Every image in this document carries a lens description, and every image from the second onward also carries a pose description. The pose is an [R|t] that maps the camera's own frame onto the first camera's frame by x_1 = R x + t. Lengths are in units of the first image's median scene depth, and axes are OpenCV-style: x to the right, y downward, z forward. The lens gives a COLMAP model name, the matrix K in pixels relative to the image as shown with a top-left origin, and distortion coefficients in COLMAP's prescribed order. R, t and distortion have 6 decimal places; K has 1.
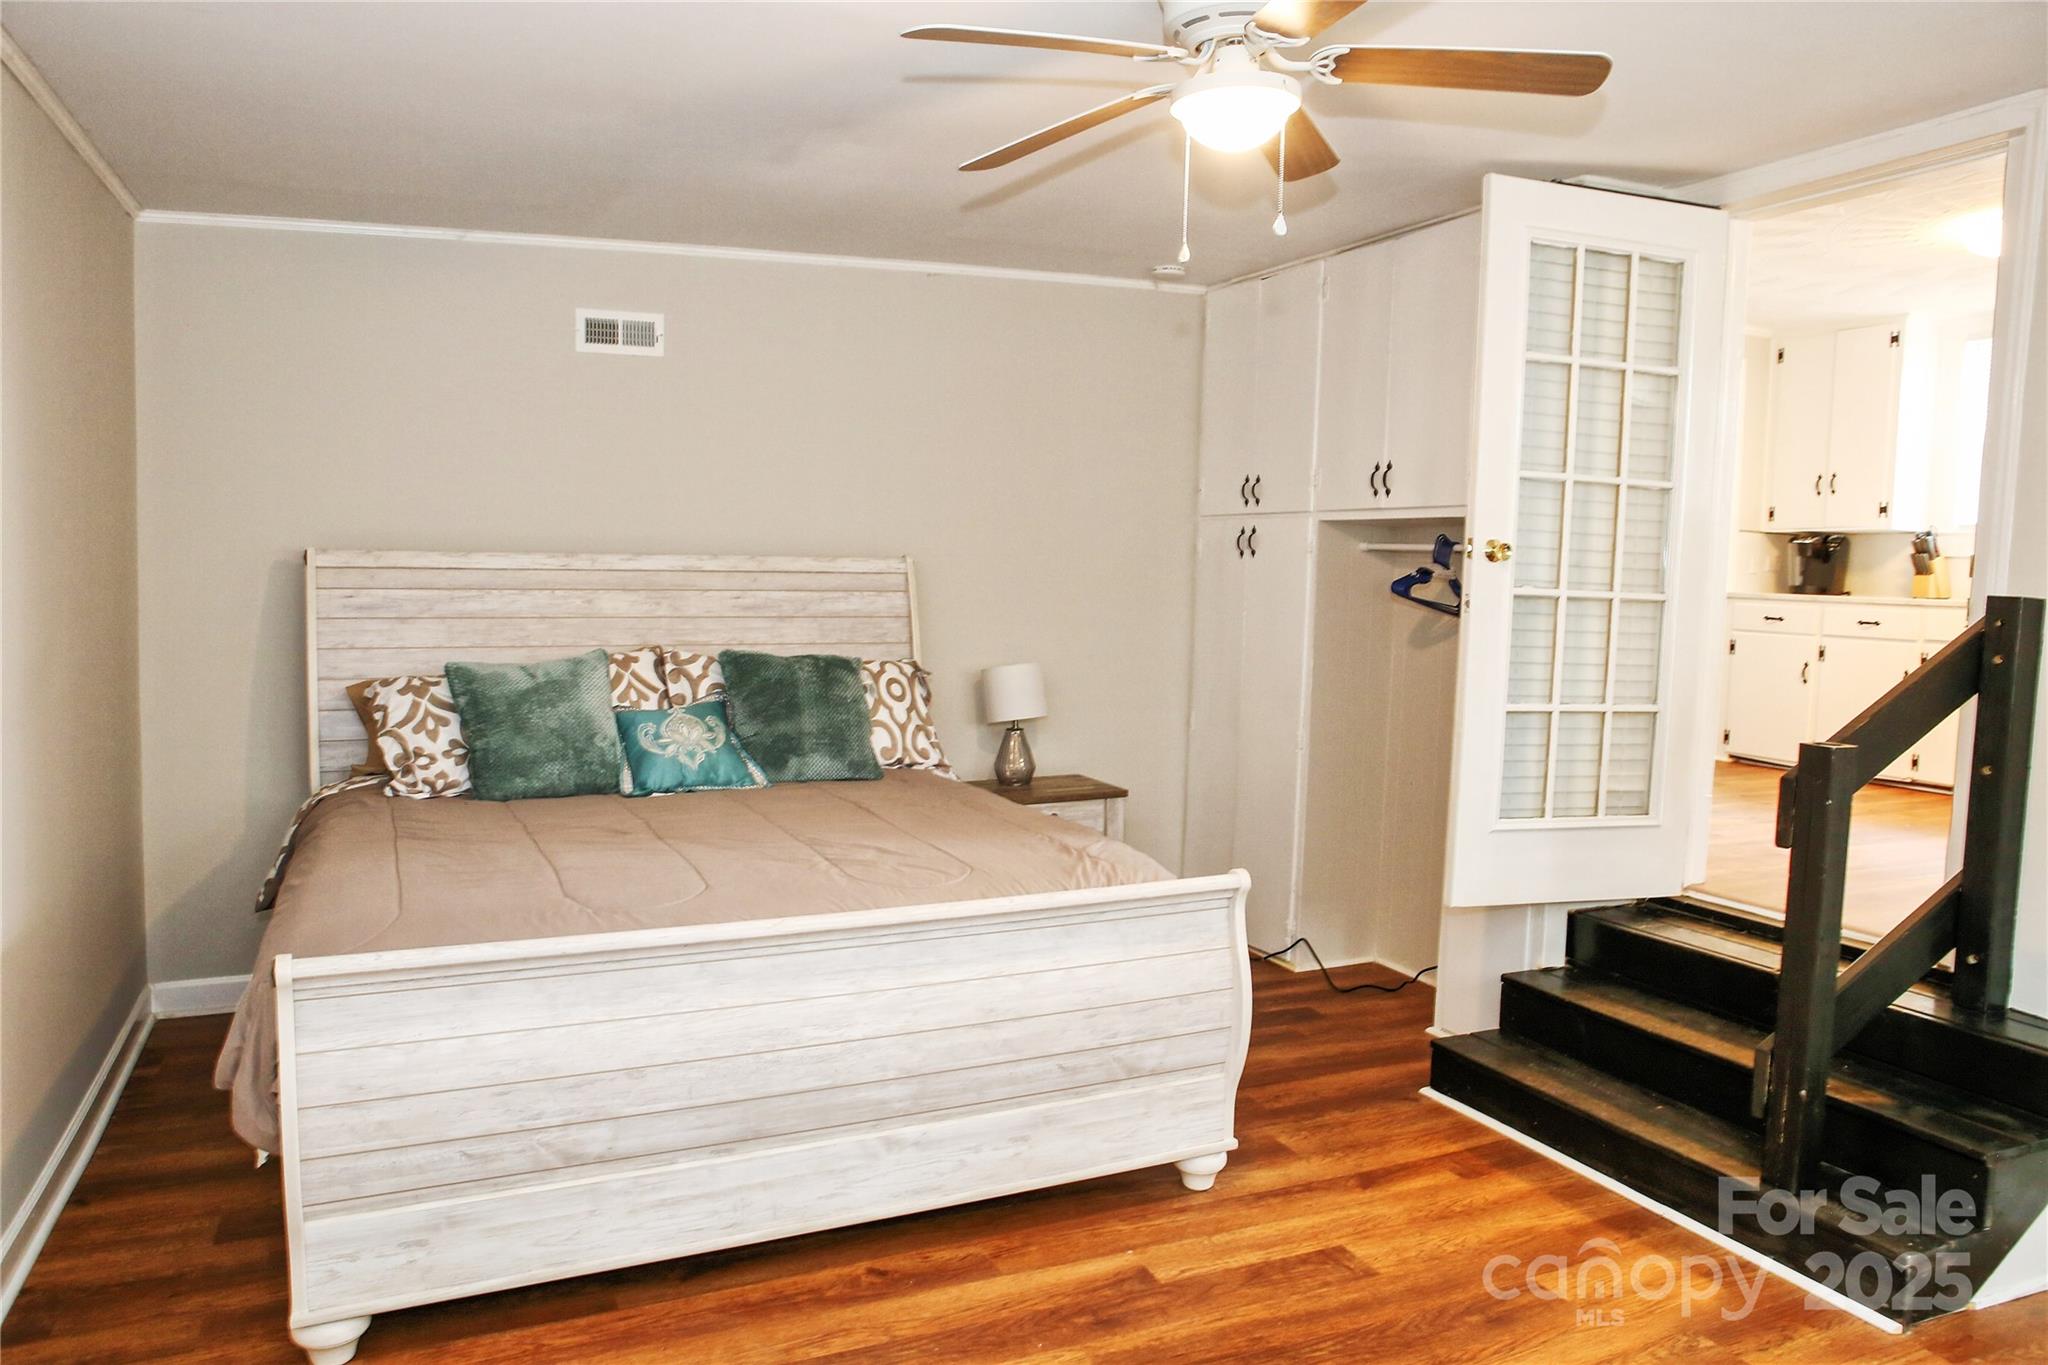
lens RADIAL K [[1419.0, 0, 1024.7], [0, 1419.0, 677.7], [0, 0, 1]] dist [-0.100836, 0.065332]
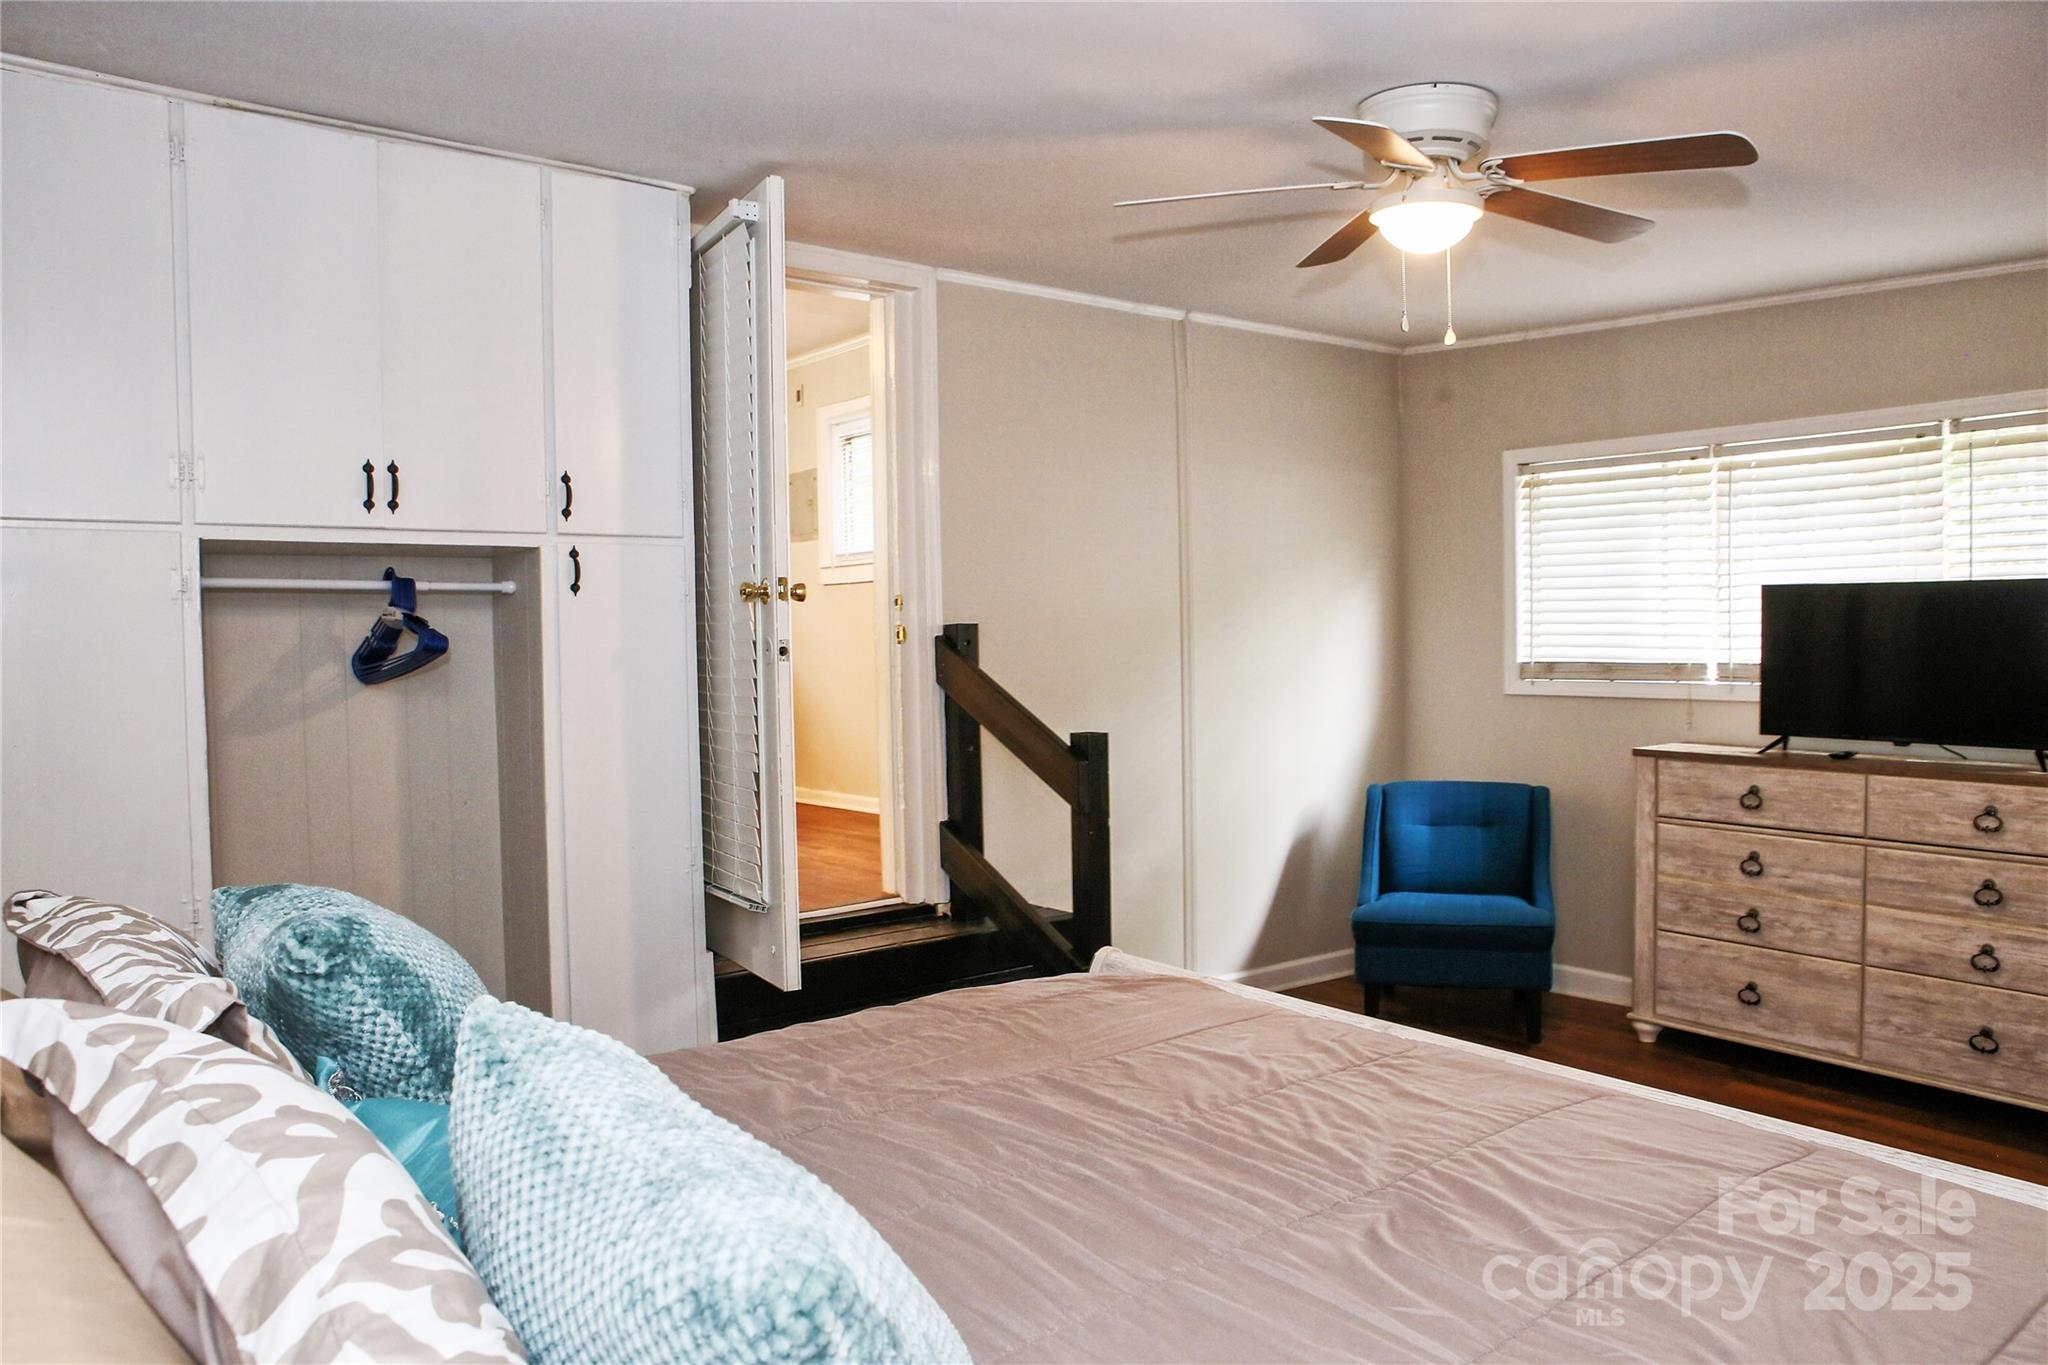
lens RADIAL K [[1419.0, 0, 1041.1], [0, 1419.0, 695.9], [0, 0, 1]] dist [-0.100836, 0.065332]
pose [[-0.241119, -0.068727, 0.968059, -0.531855], [0.077785, 0.992912, 0.089866, -0.082464], [-0.967373, 0.096969, -0.234064, 0.938496]]
